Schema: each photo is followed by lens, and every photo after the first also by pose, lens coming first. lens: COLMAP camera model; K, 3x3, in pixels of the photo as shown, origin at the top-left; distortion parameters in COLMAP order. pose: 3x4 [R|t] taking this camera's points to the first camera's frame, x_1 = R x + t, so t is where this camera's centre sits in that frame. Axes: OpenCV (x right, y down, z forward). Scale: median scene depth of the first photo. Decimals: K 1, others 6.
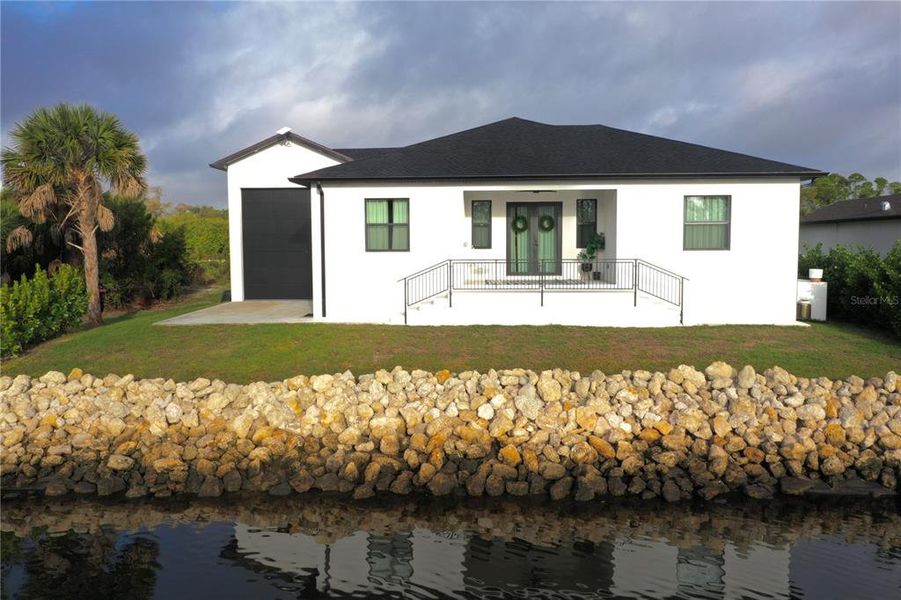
lens RADIAL K [[723.8, 0, 447.5], [0, 723.8, 294.8], [0, 0, 1]] dist [0.025569, -0.001064]
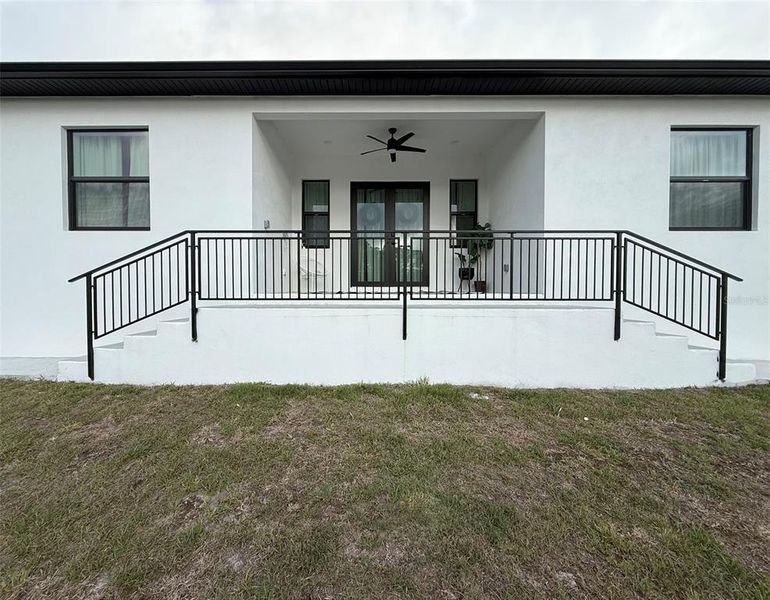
lens RADIAL K [[771.1, 0, 385.0], [0, 771.1, 300.0], [0, 0, 1]] dist [-0.004359, -0.004943]
pose [[0.993815, 0.003988, 0.110980, 0.052413], [-0.001976, 0.999832, -0.018234, 0.000419], [-0.111034, 0.017902, 0.993655, 0.422139]]
